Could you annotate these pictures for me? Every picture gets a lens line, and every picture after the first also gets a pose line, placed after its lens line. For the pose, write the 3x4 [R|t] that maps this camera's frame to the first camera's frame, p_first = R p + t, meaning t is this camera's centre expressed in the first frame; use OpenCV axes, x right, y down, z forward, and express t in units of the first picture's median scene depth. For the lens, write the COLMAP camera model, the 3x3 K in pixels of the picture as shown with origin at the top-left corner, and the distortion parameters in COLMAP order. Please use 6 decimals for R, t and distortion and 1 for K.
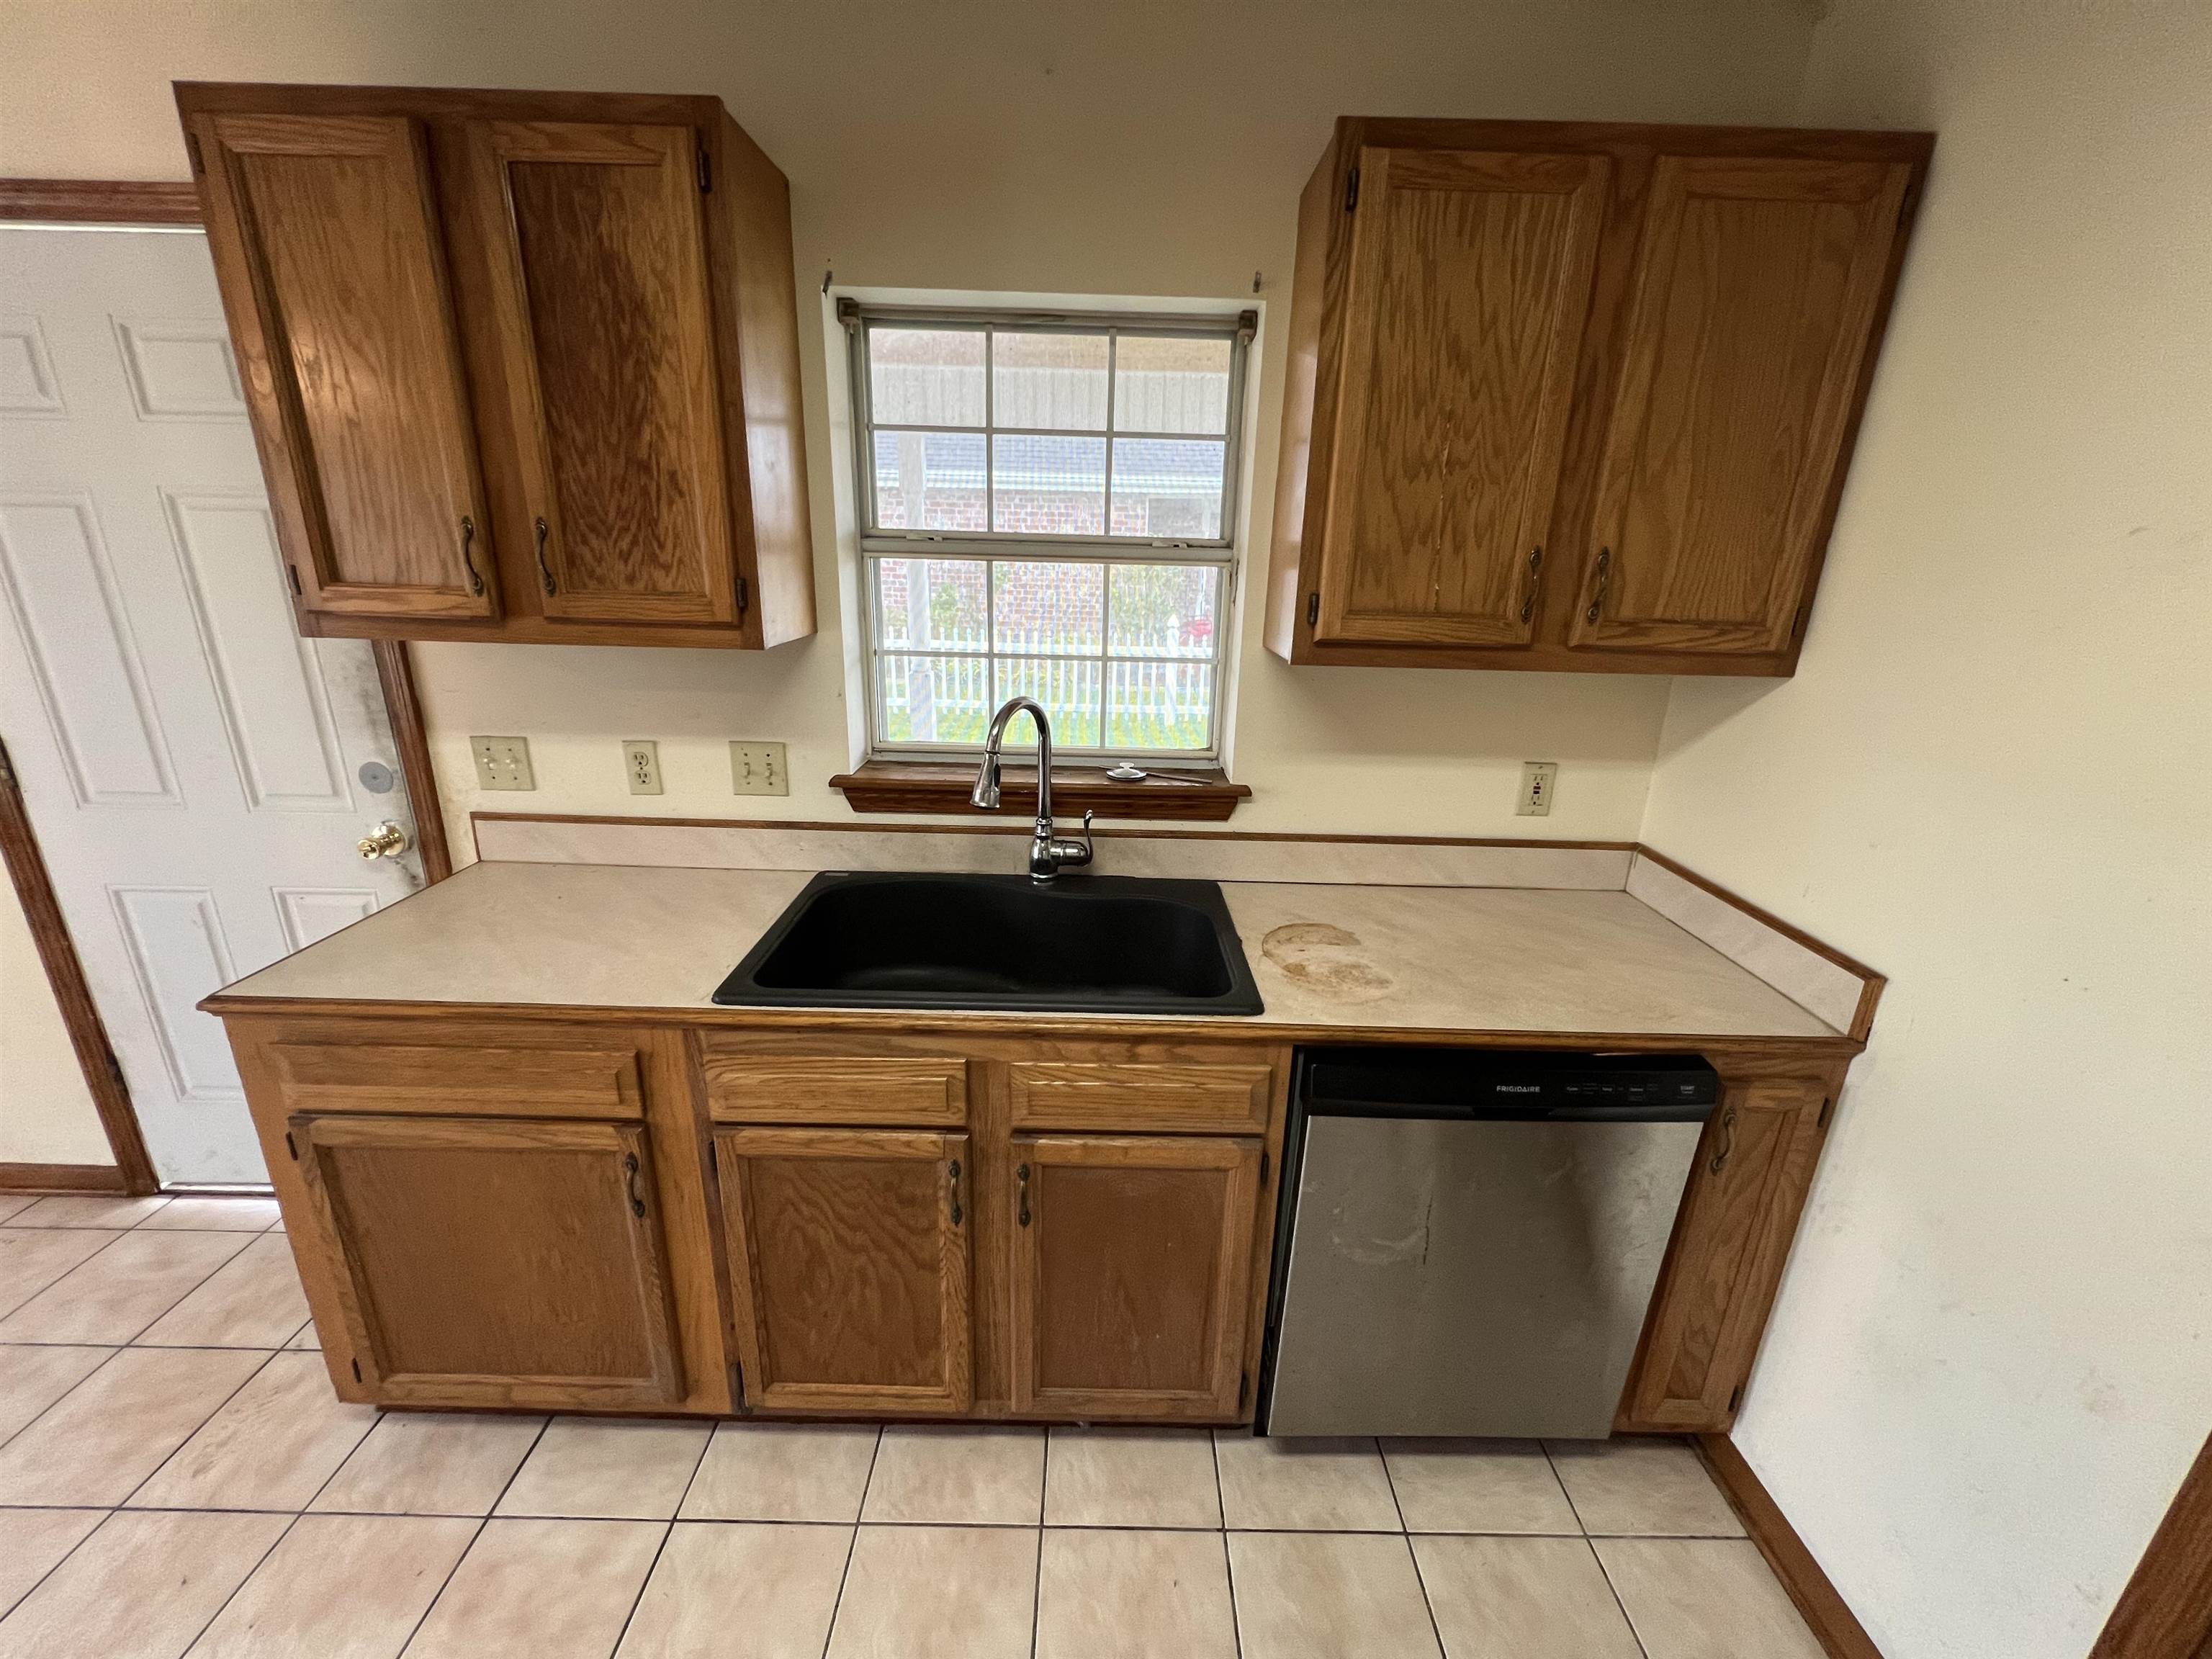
lens RADIAL K [[891.7, 0, 1100.7], [0, 891.7, 822.8], [0, 0, 1]] dist [-0.009164, 0.003225]
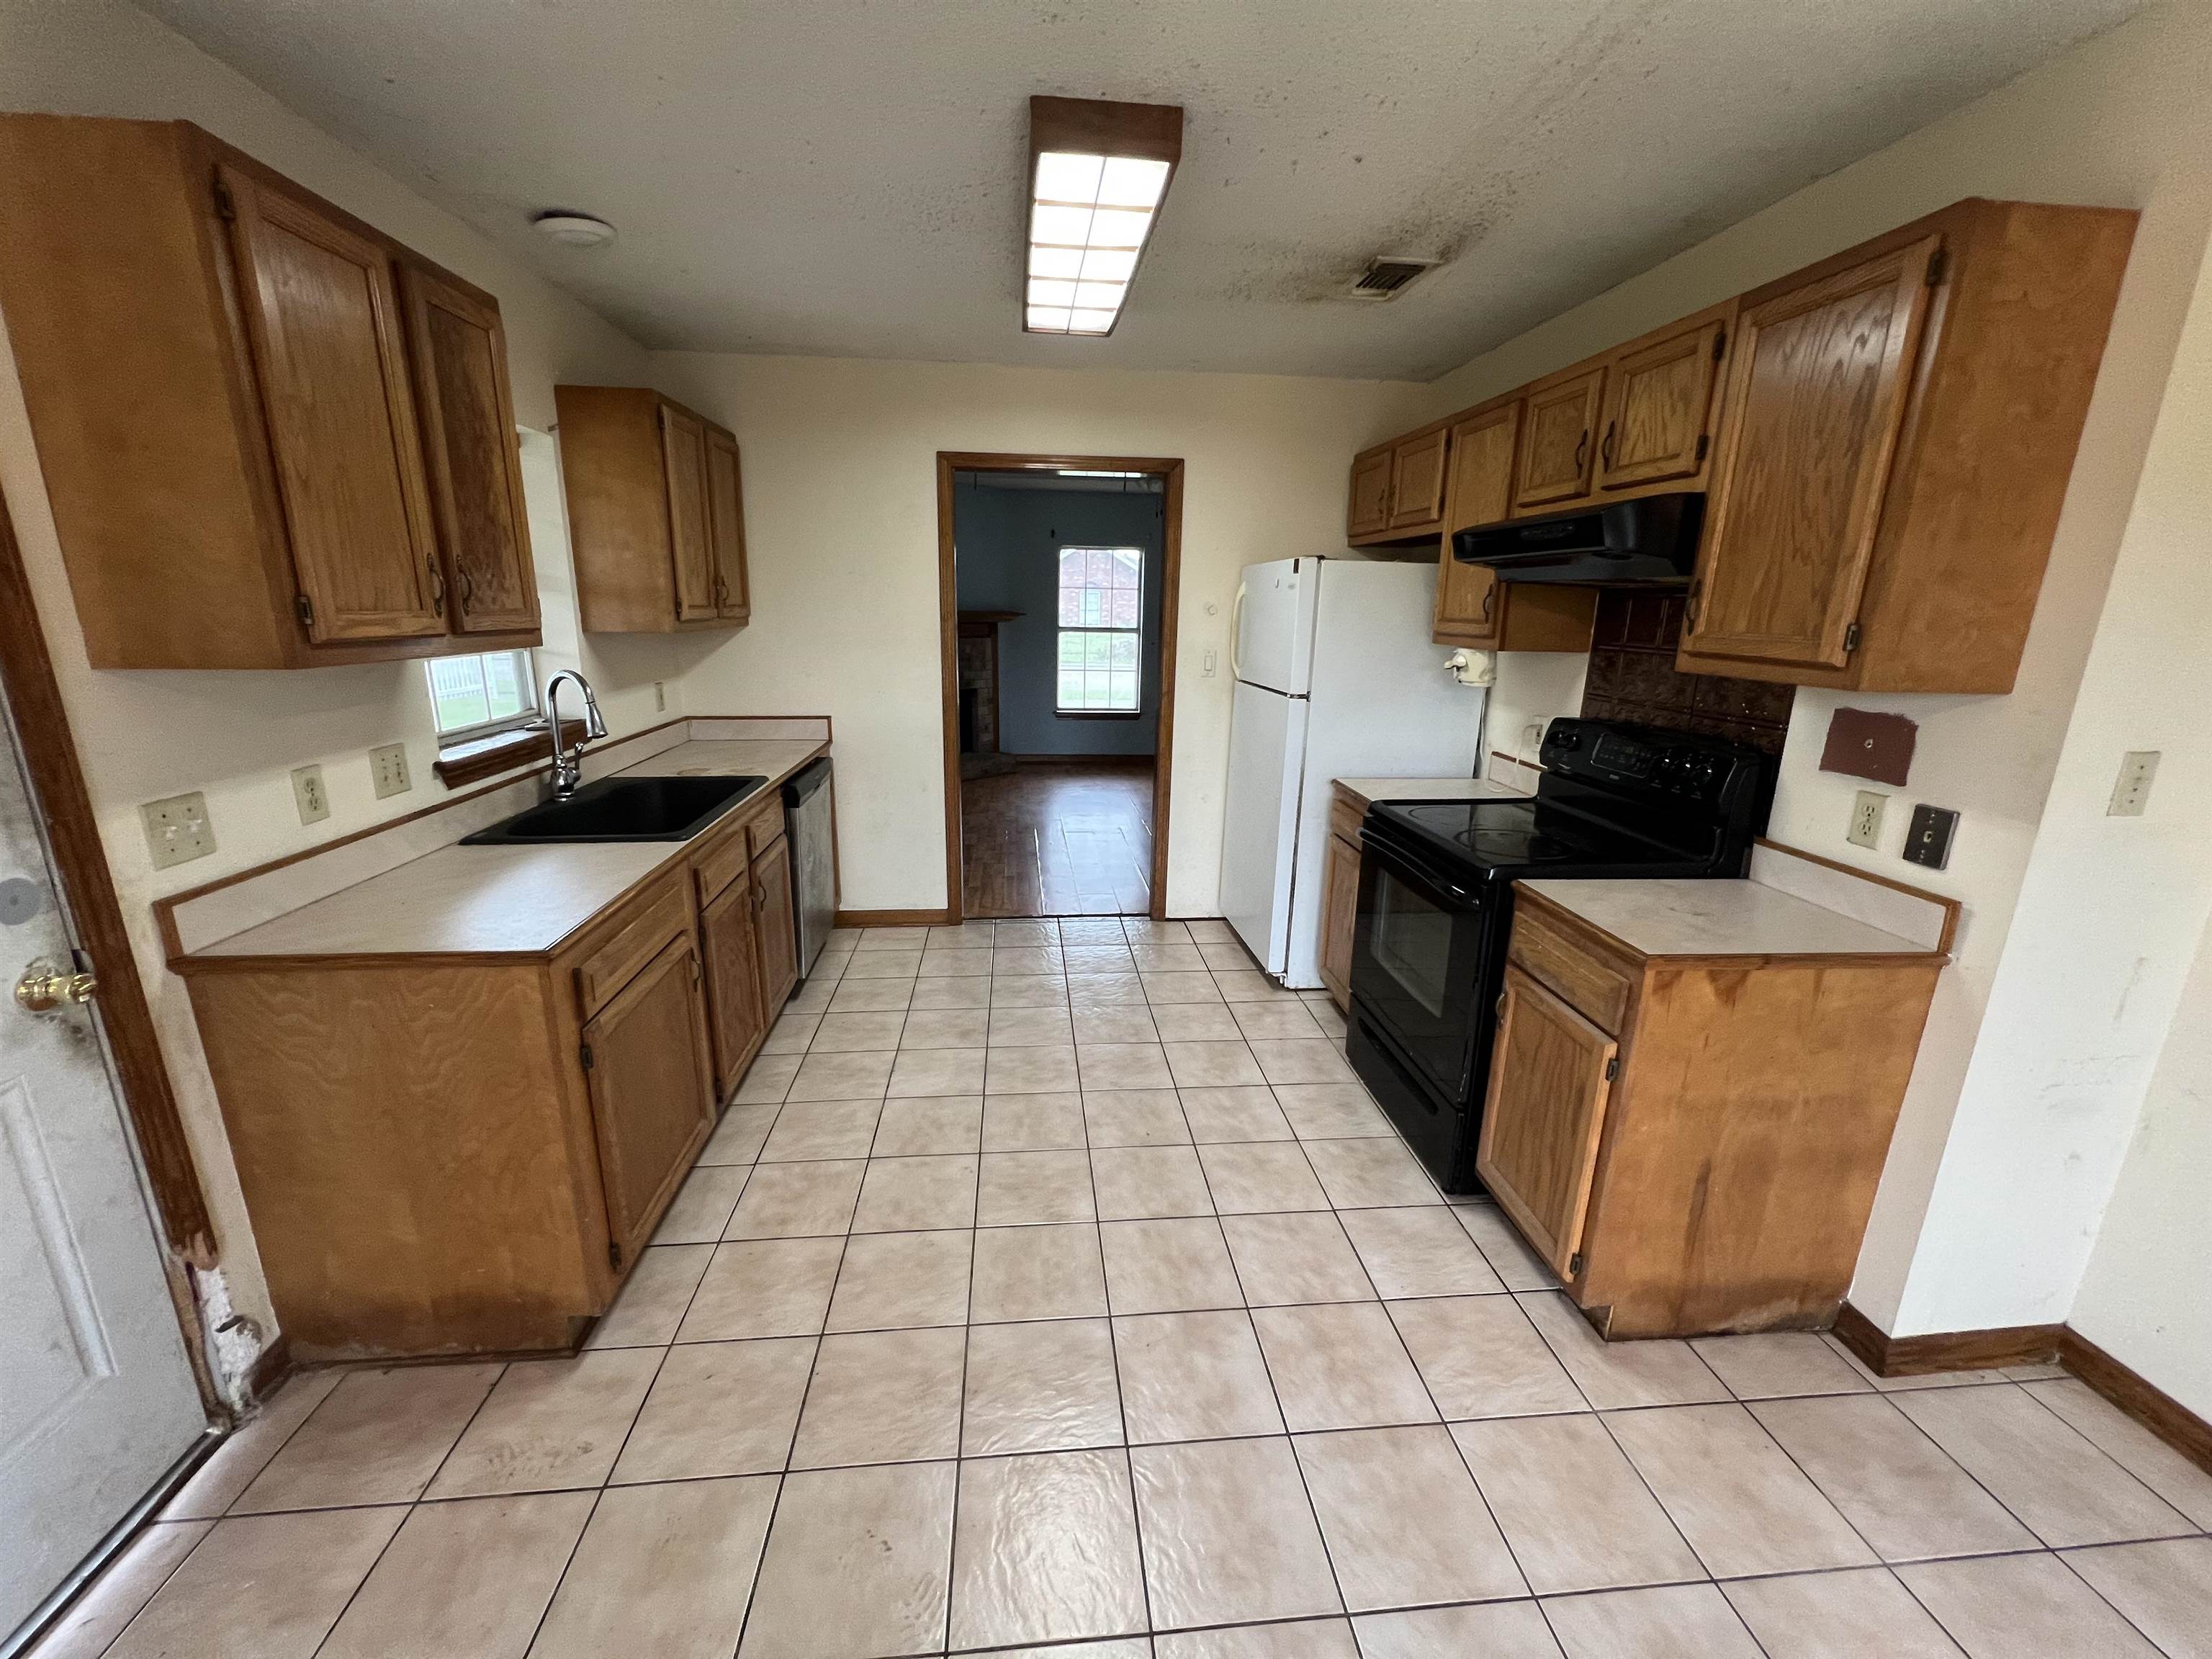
lens RADIAL K [[886.3, 0, 1105.3], [0, 886.3, 823.8], [0, 0, 1]] dist [-0.002704, 0.001265]
pose [[-0.099974, -0.268554, 0.958062, -1.549438], [0.276241, 0.917541, 0.286022, -0.068600], [-0.955874, 0.293251, -0.017545, 0.173040]]
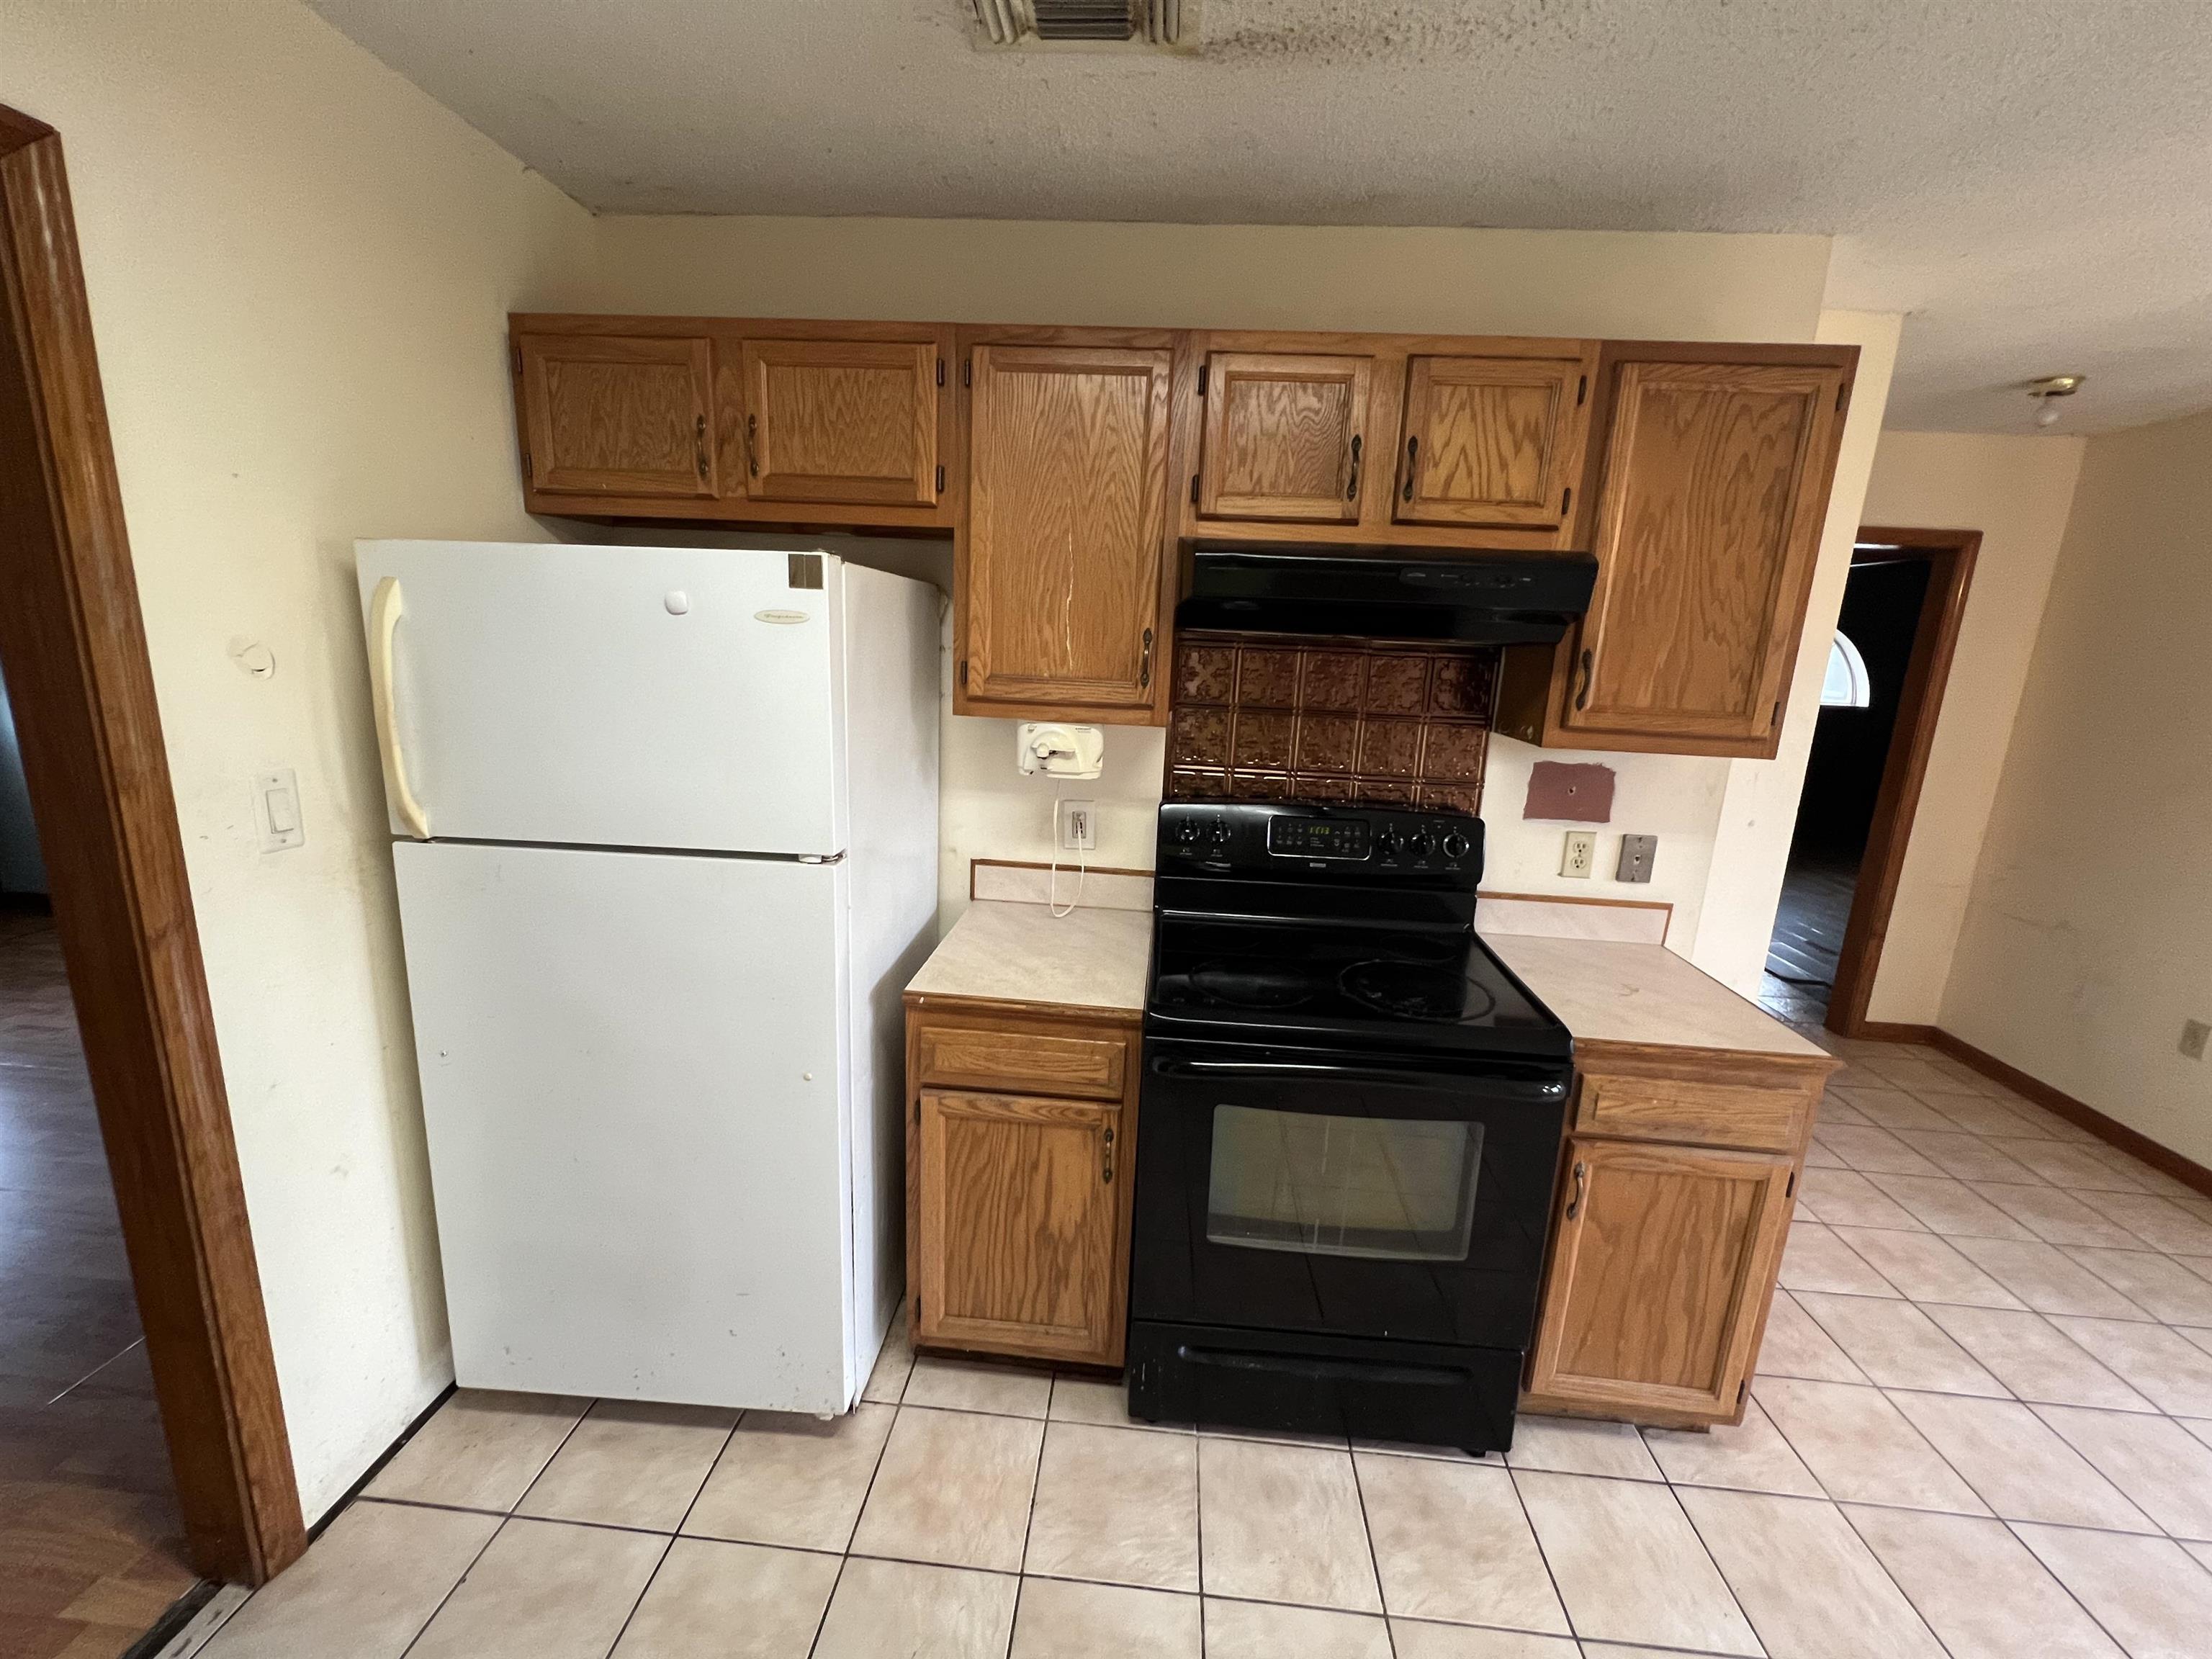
lens RADIAL K [[882.0, 0, 1103.4], [0, 882.0, 825.4], [0, 0, 1]] dist [-0.005729, -0.000093]
pose [[-0.994710, -0.081626, 0.062357, -0.125914], [-0.039786, 0.865842, 0.498732, -0.128193], [-0.094701, 0.493613, -0.864510, 0.359285]]
